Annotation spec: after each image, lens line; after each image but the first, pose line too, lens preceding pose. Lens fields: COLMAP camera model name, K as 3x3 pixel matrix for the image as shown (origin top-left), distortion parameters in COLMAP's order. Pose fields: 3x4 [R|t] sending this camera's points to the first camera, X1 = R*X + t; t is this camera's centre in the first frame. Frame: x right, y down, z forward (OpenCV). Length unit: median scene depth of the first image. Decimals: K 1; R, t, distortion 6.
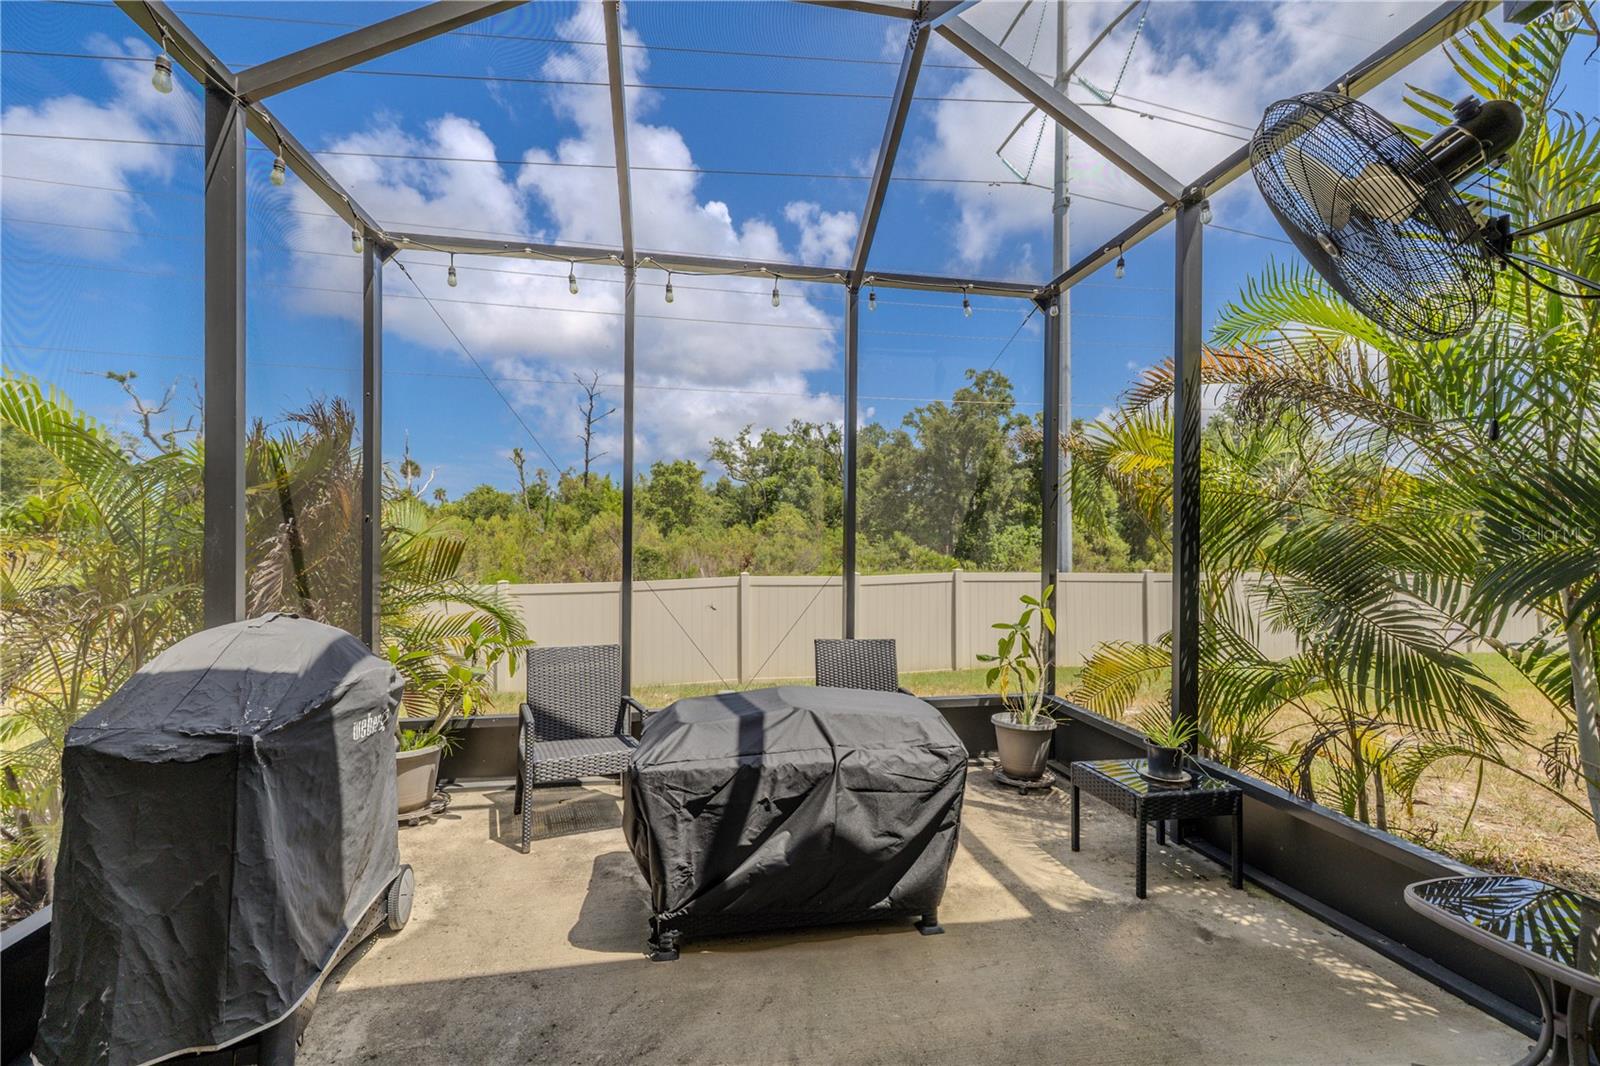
lens RADIAL K [[682.7, 0, 800.5], [0, 682.7, 541.2], [0, 0, 1]] dist [0.003034, -0.001735]
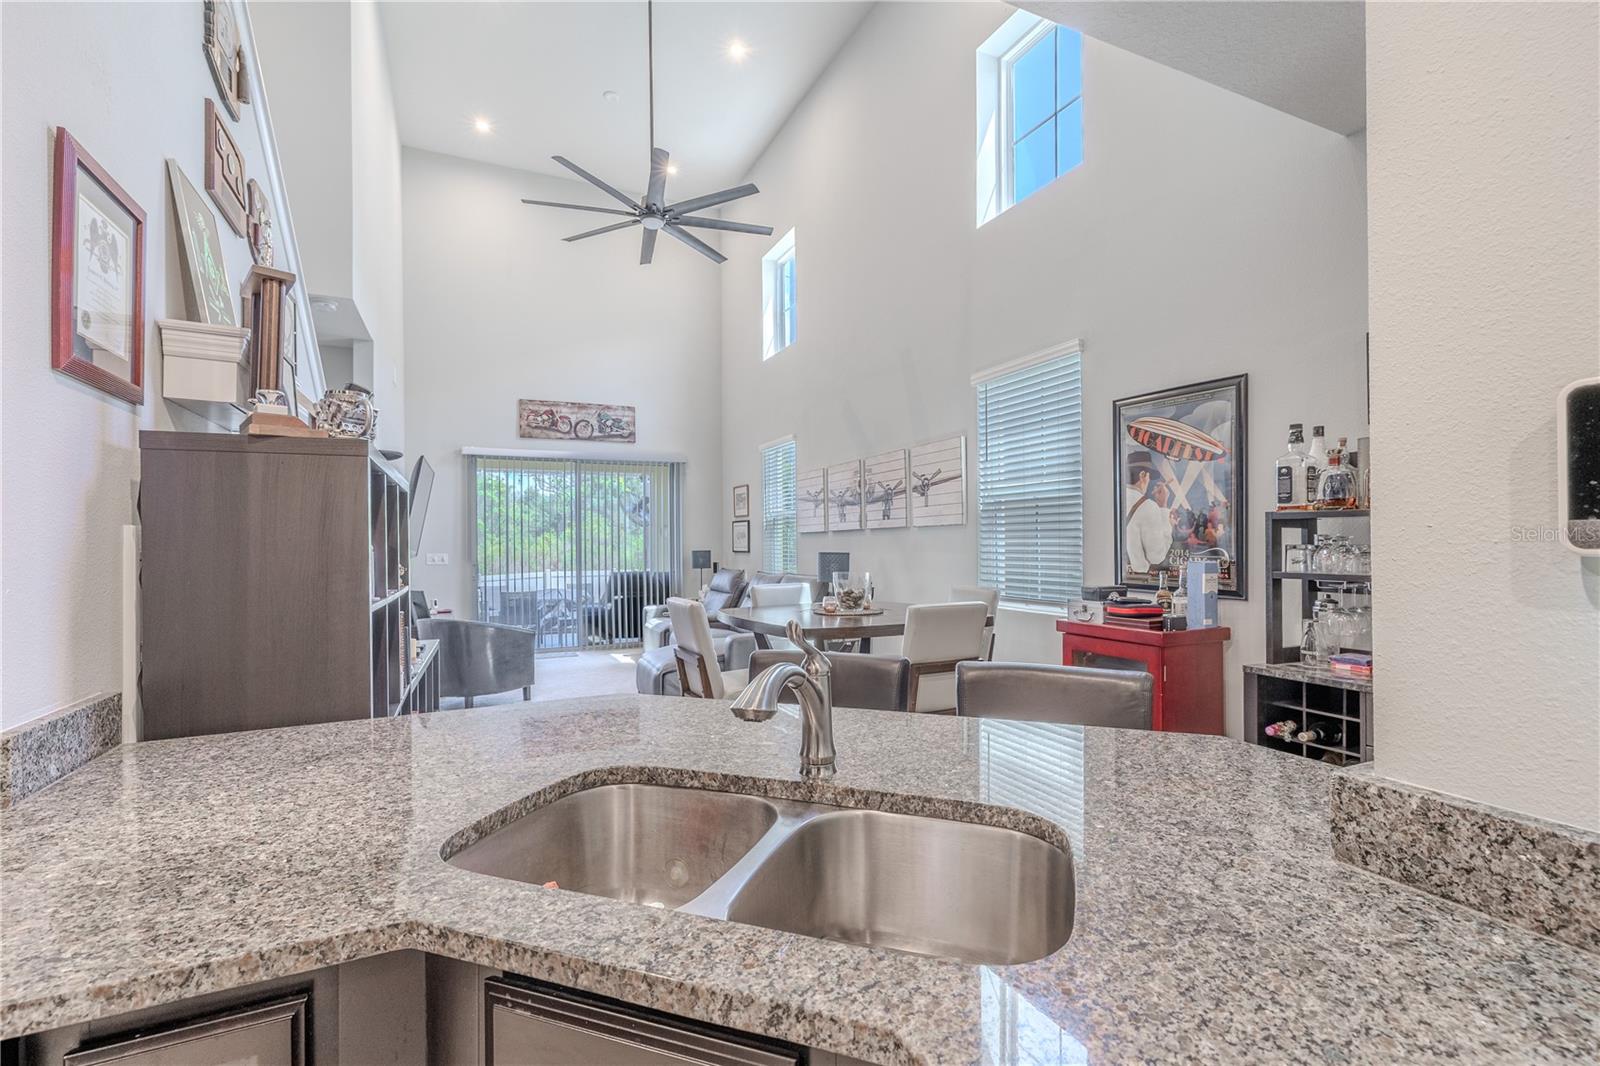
lens RADIAL K [[710.4, 0, 794.2], [0, 710.4, 543.0], [0, 0, 1]] dist [-0.000530, 0.000143]
pose [[0.970421, -0.010998, 0.241169, 0.379884], [0.011998, 0.999924, -0.002678, -0.051001], [-0.241122, 0.005493, 0.970479, -3.756101]]
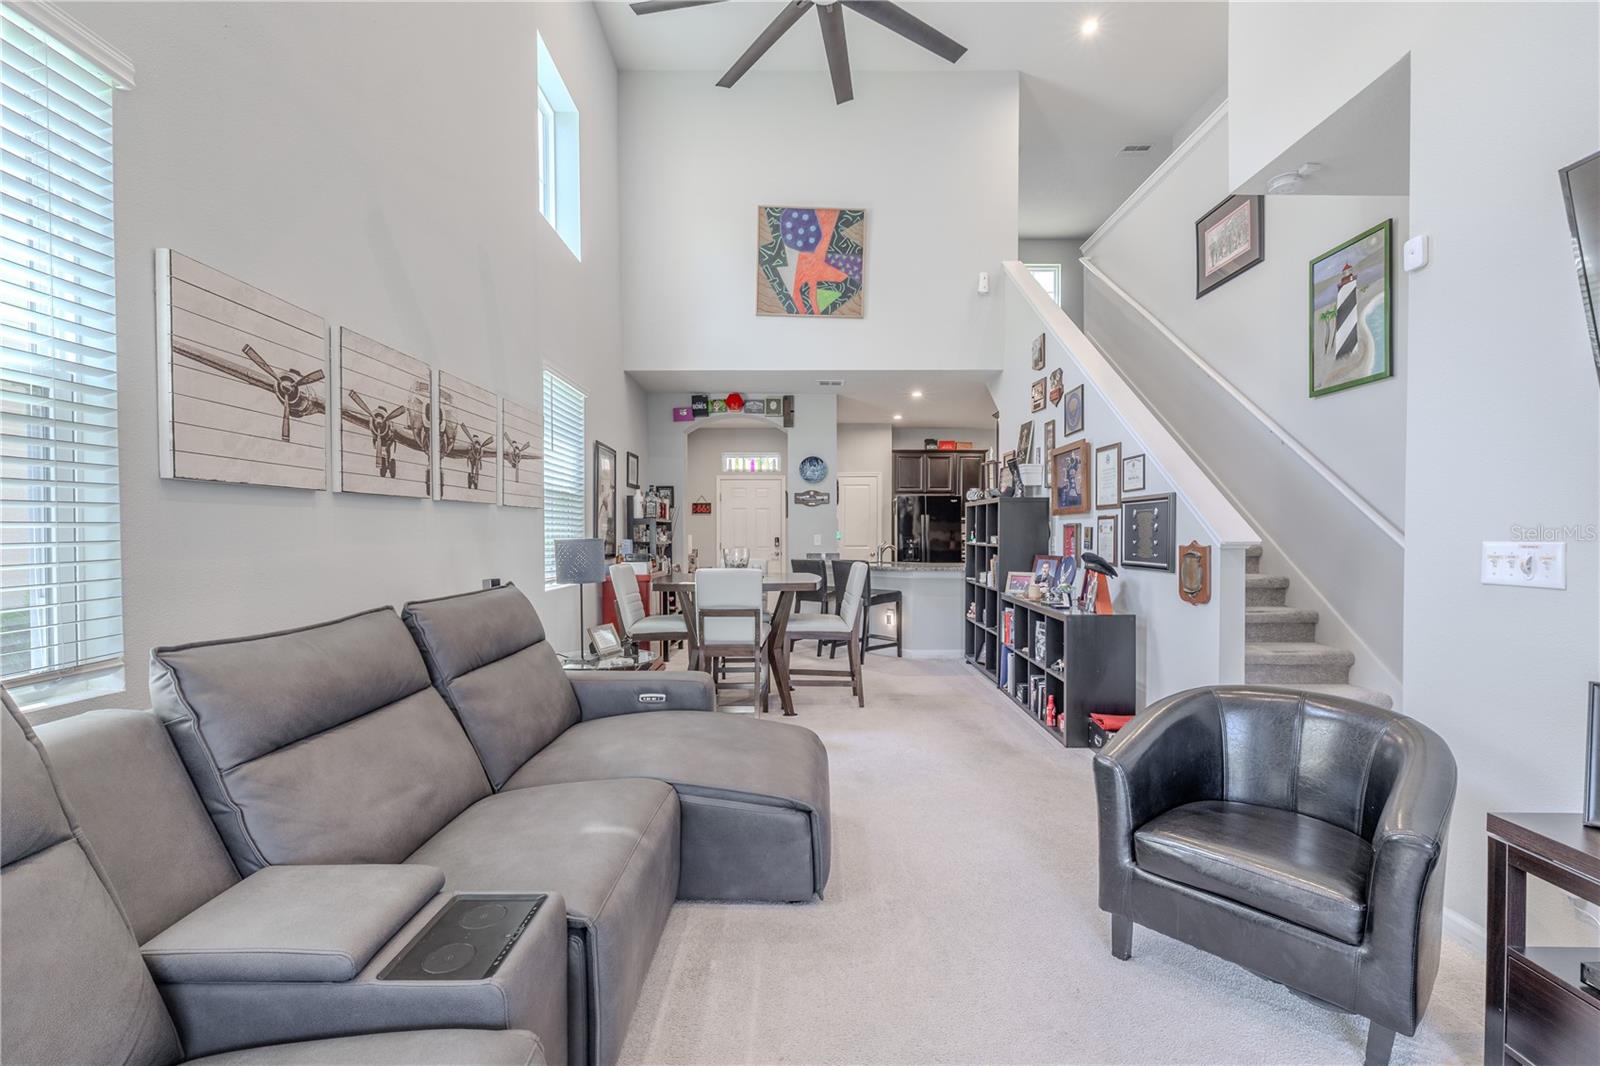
lens RADIAL K [[682.7, 0, 802.7], [0, 682.7, 541.2], [0, 0, 1]] dist [0.003034, -0.001735]
pose [[-0.984096, -0.002537, 0.177619, 0.314030], [0.000184, 0.999883, 0.015299, -0.043770], [-0.177637, 0.015089, -0.983980, -0.713763]]
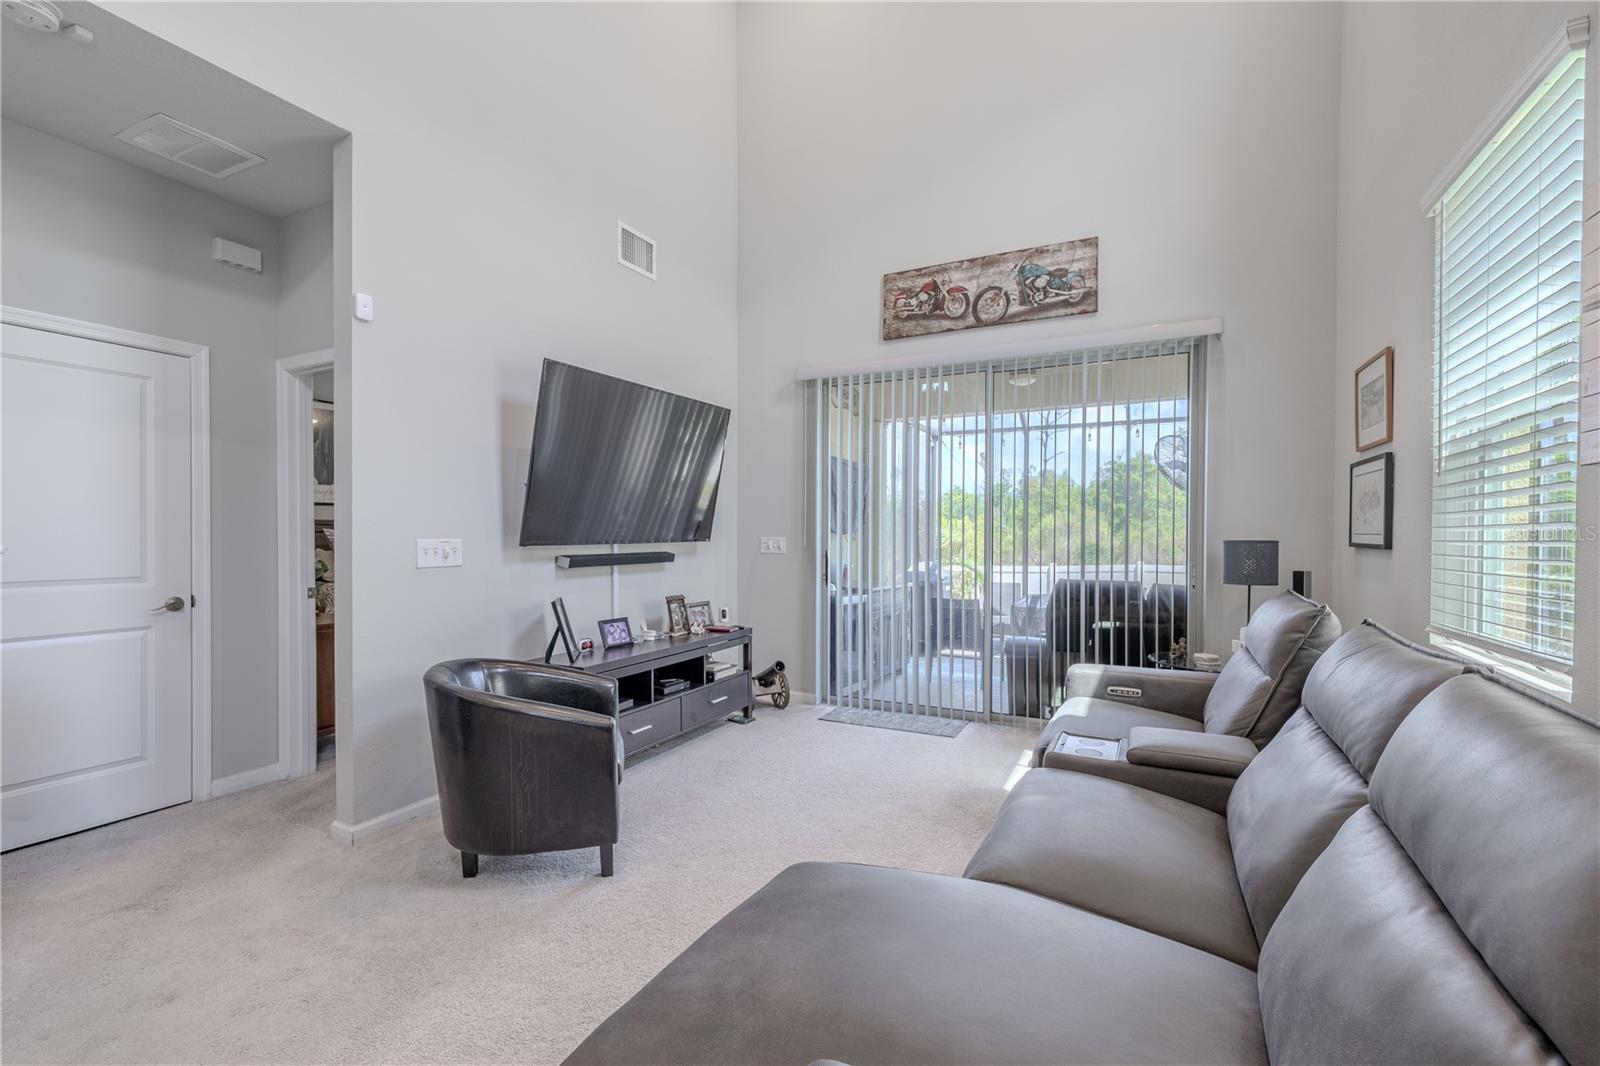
lens RADIAL K [[682.7, 0, 804.0], [0, 682.7, 542.9], [0, 0, 1]] dist [0.003034, -0.001735]
pose [[0.795779, 0.008361, -0.605529, 0.854093], [-0.000756, 0.999918, 0.012813, -0.040909], [0.605586, -0.009738, 0.795720, -2.033766]]
